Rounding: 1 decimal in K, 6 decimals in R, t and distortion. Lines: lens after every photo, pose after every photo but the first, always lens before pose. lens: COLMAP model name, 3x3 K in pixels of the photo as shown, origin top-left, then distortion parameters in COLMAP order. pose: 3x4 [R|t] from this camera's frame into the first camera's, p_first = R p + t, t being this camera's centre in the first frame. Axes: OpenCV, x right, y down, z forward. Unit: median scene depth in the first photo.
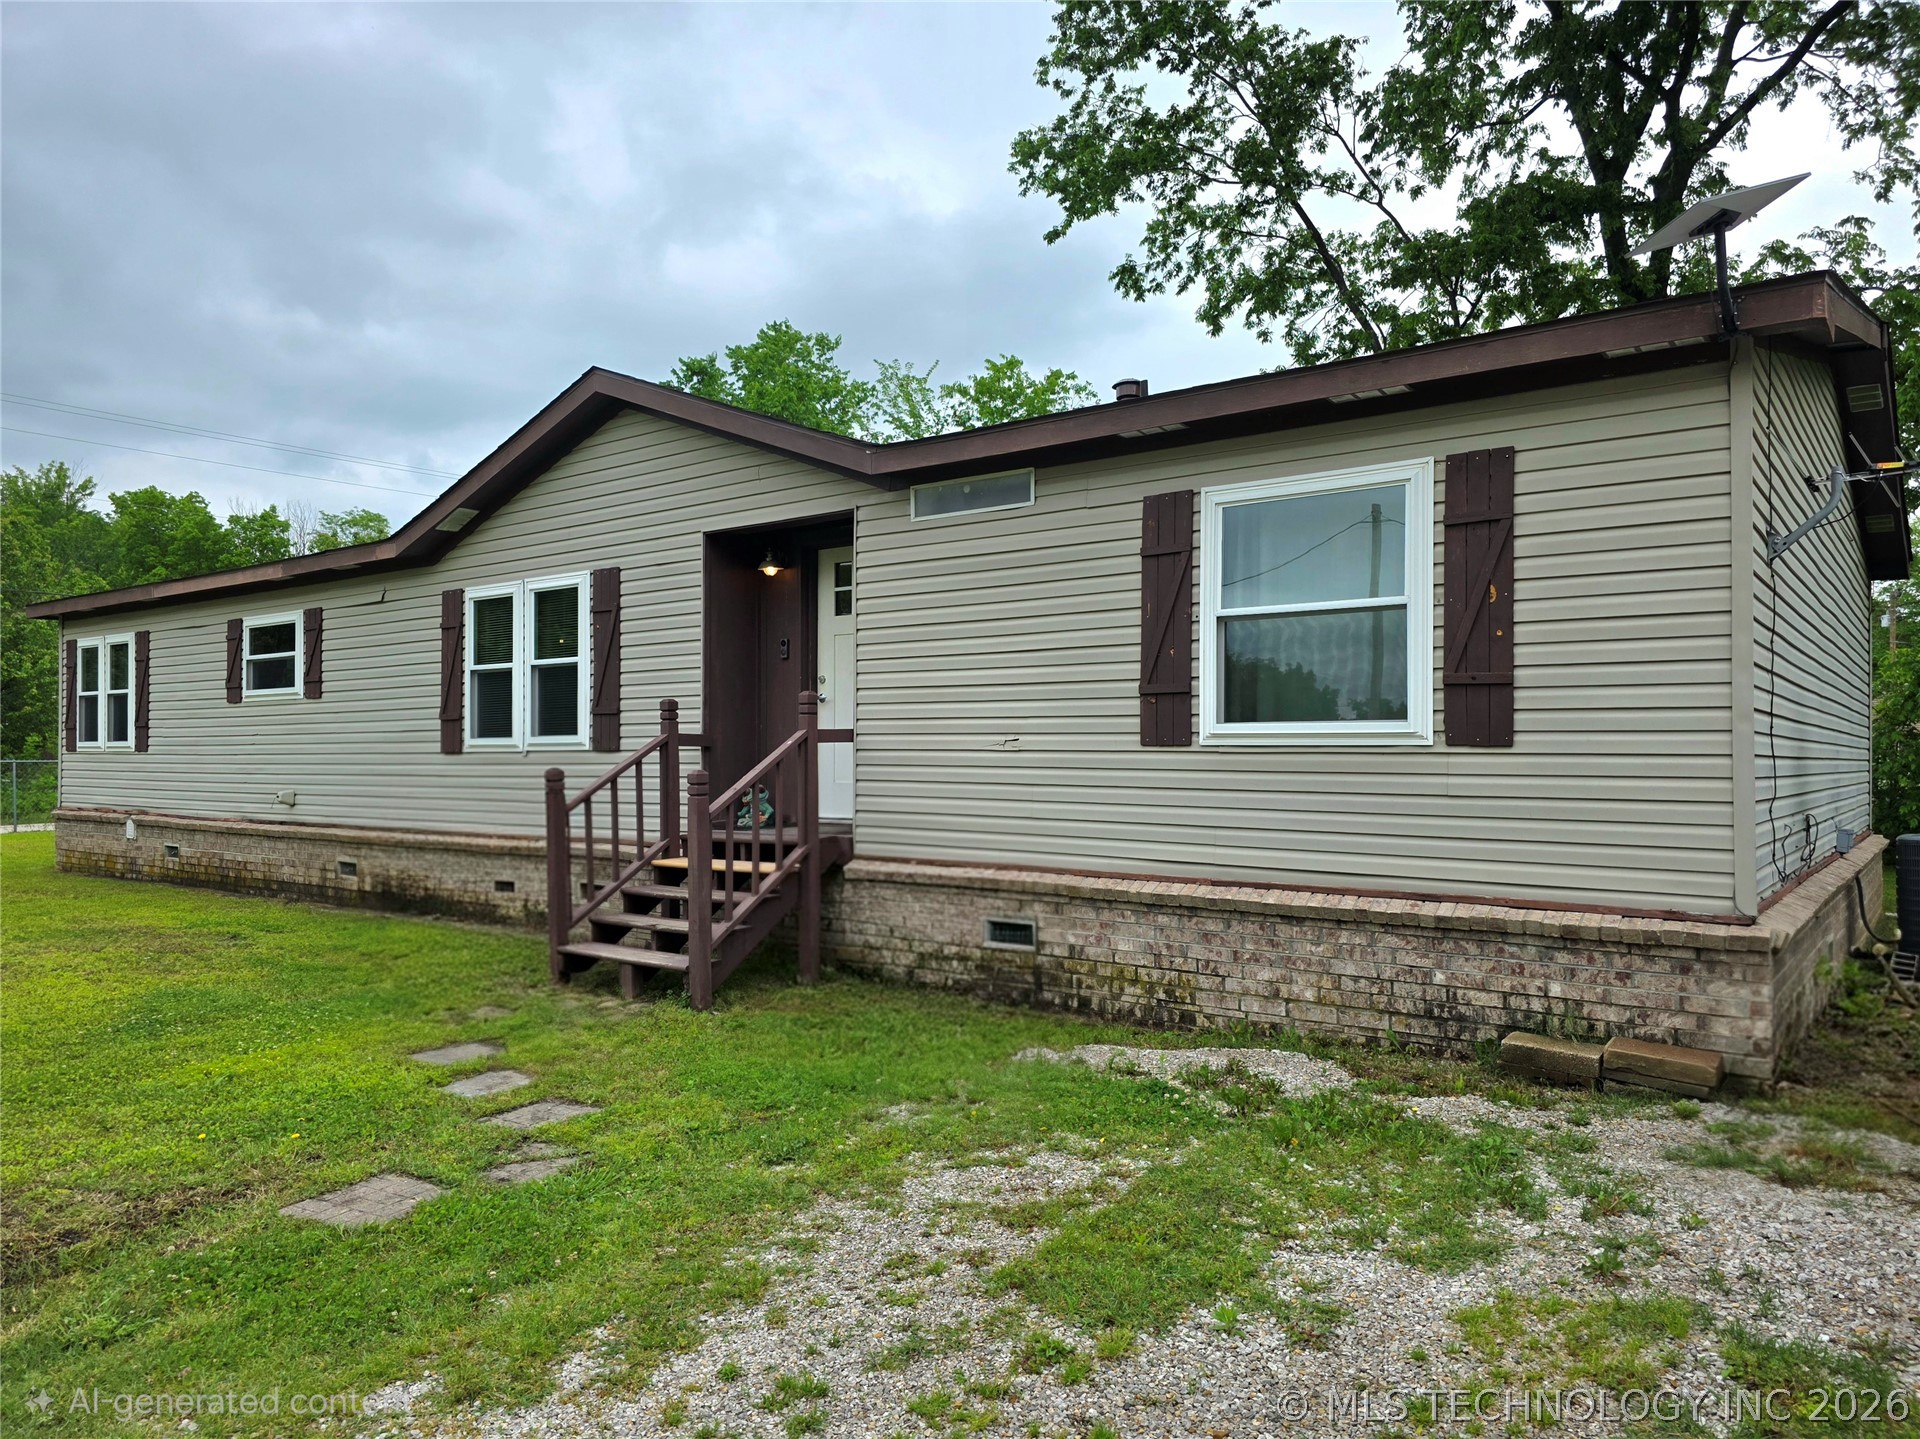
lens RADIAL K [[1285.7, 0, 971.5], [0, 1285.7, 736.7], [0, 0, 1]] dist [0.076176, -0.081534]
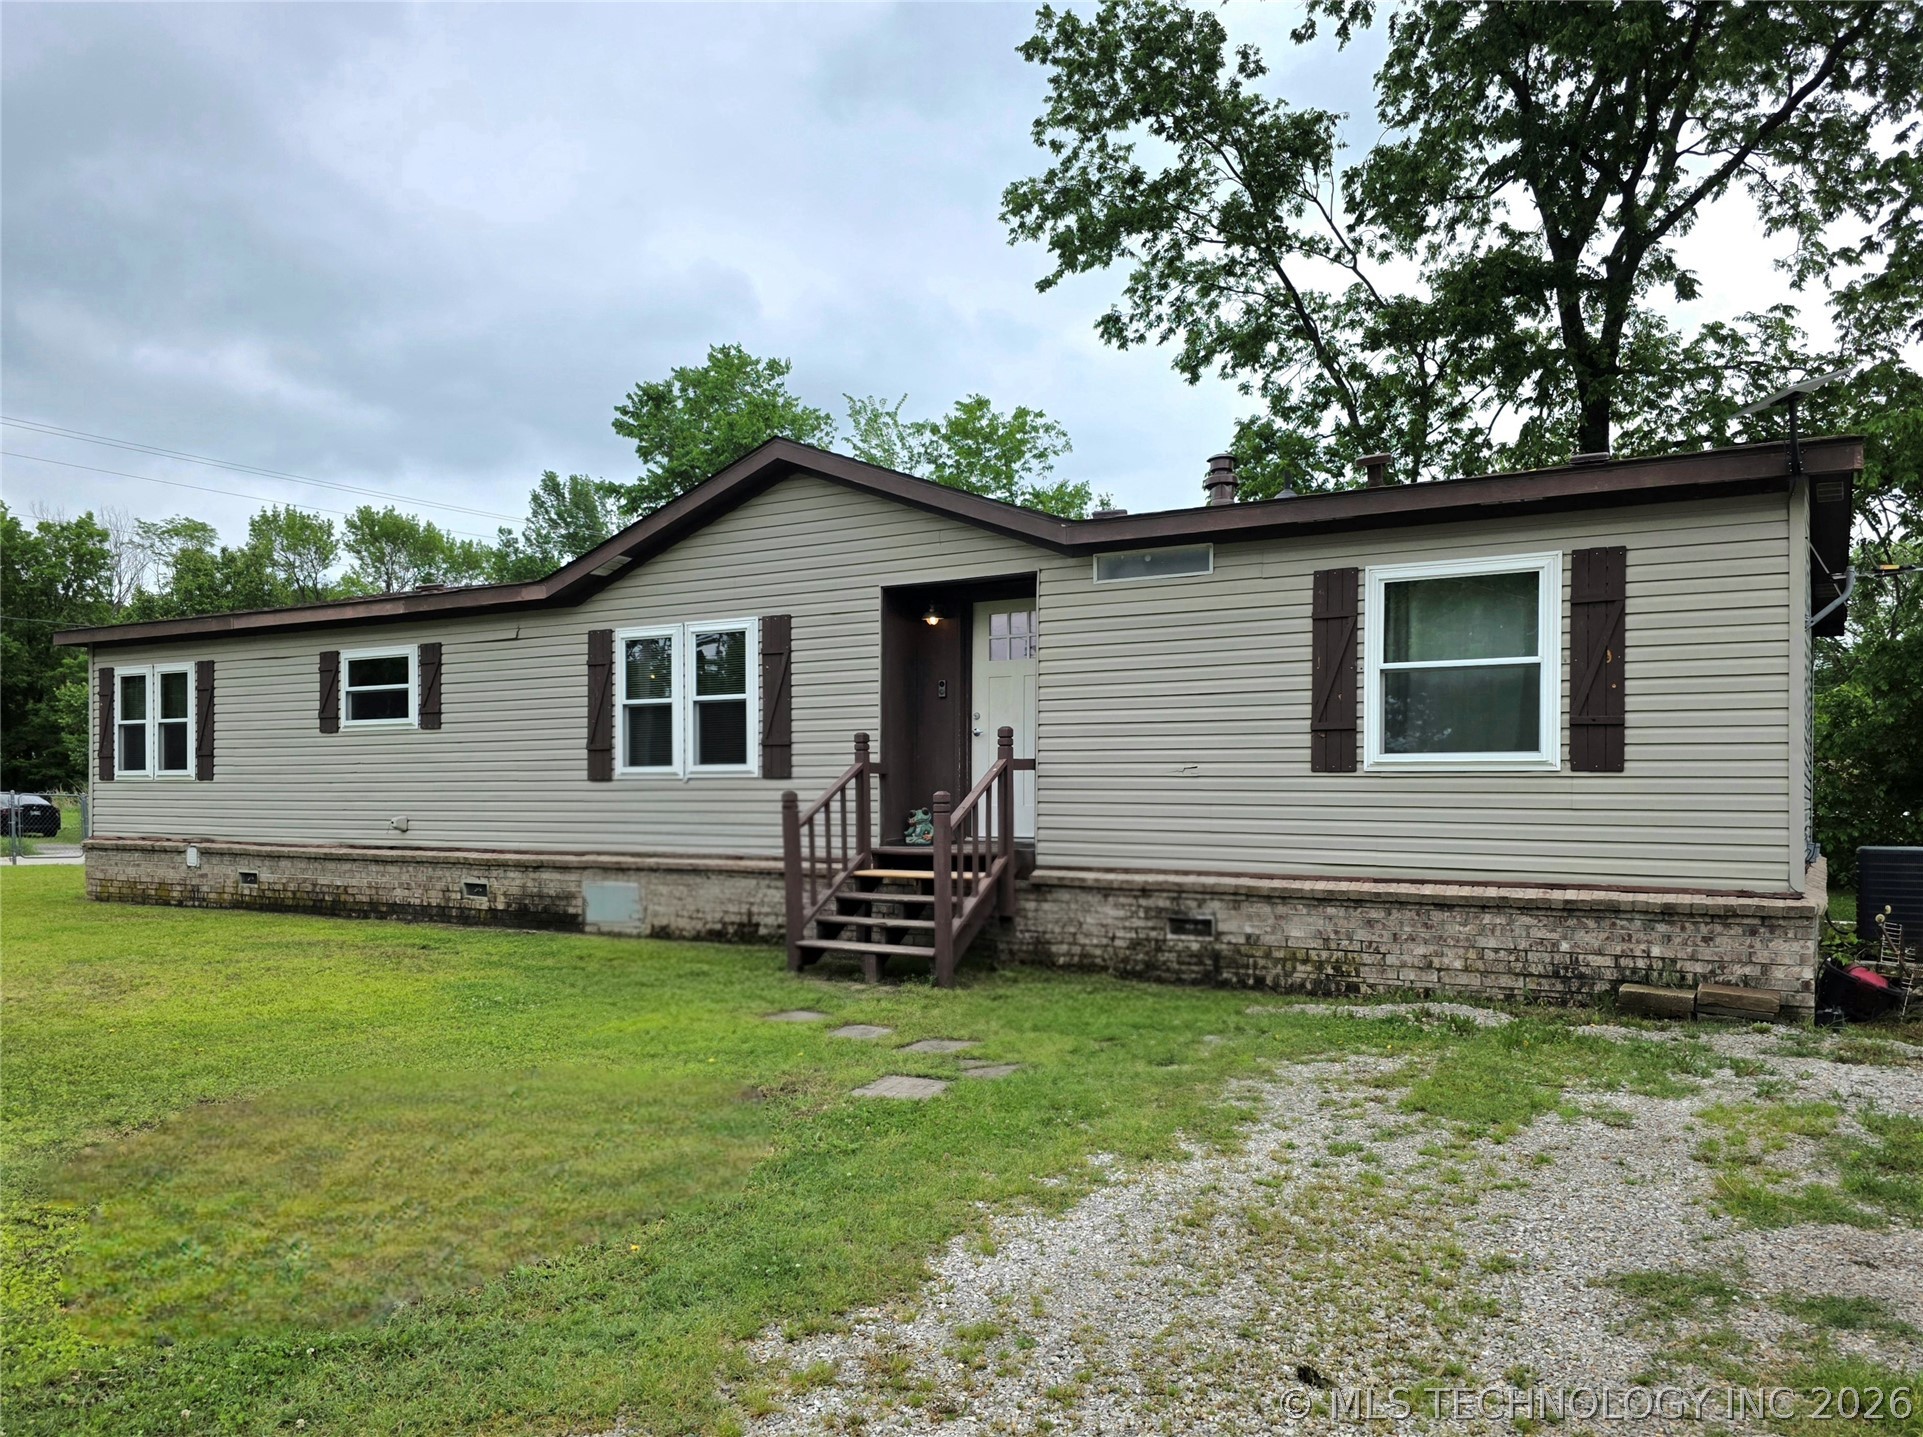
lens RADIAL K [[1397.9, 0, 966.1], [0, 1397.9, 789.7], [0, 0, 1]] dist [0.064791, -0.071223]
pose [[0.994741, 0.004239, 0.102333, -0.285085], [-0.005021, 0.999960, 0.007378, 0.013409], [-0.102297, -0.007853, 0.994723, -0.264158]]
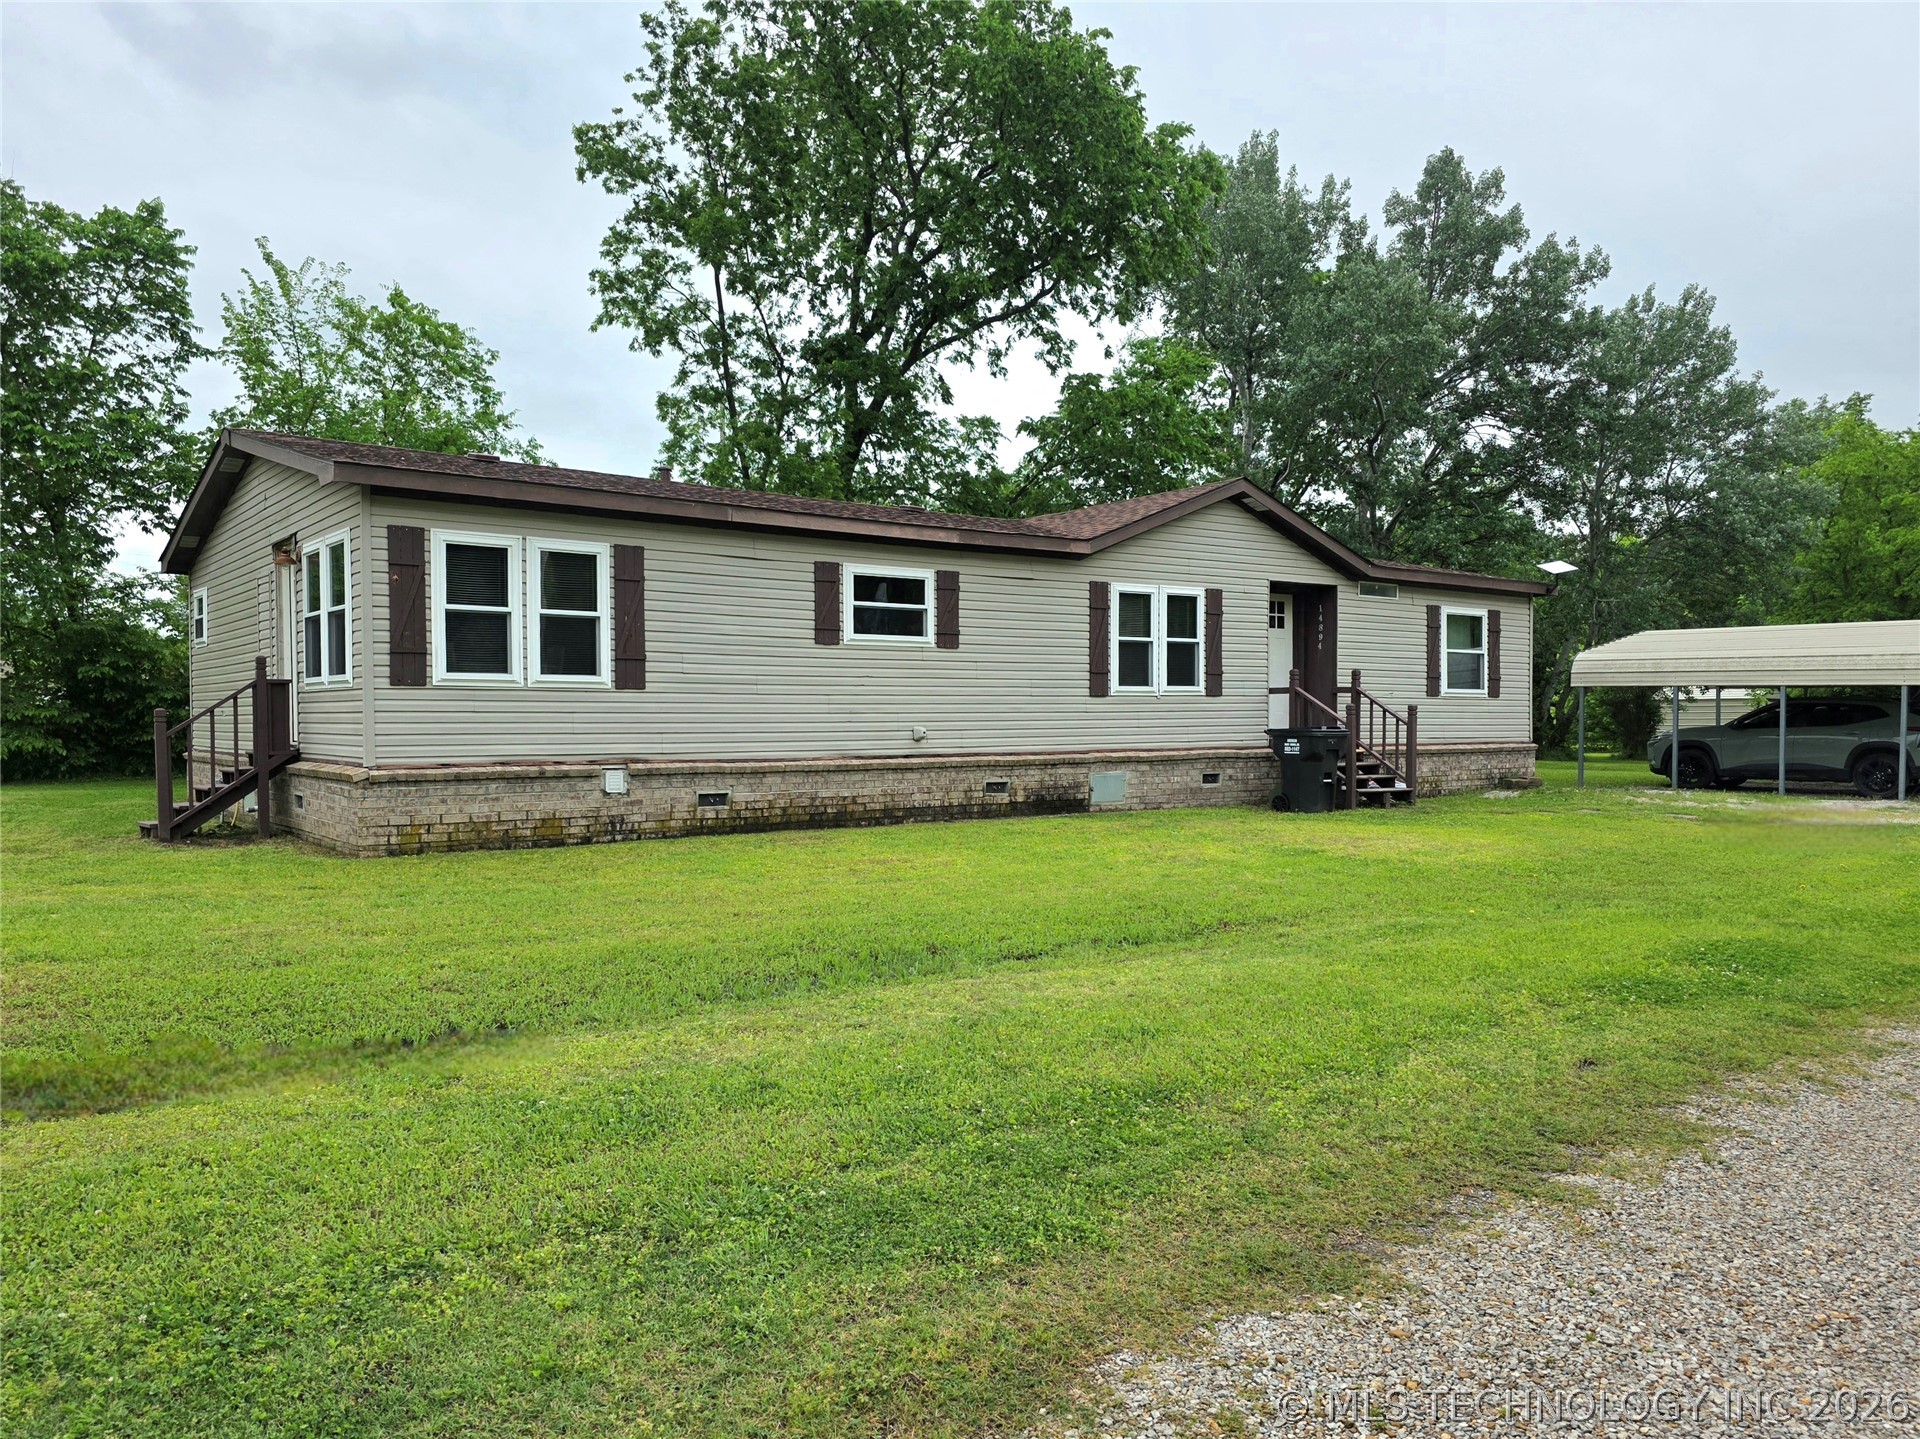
lens RADIAL K [[1377.2, 0, 904.4], [0, 1377.2, 739.8], [0, 0, 1]] dist [0.094873, -0.129067]
pose [[0.296041, -0.014898, 0.955059, -2.544006], [-0.008556, 0.999797, 0.018248, 0.046425], [-0.955137, -0.013574, 0.295853, 0.998234]]
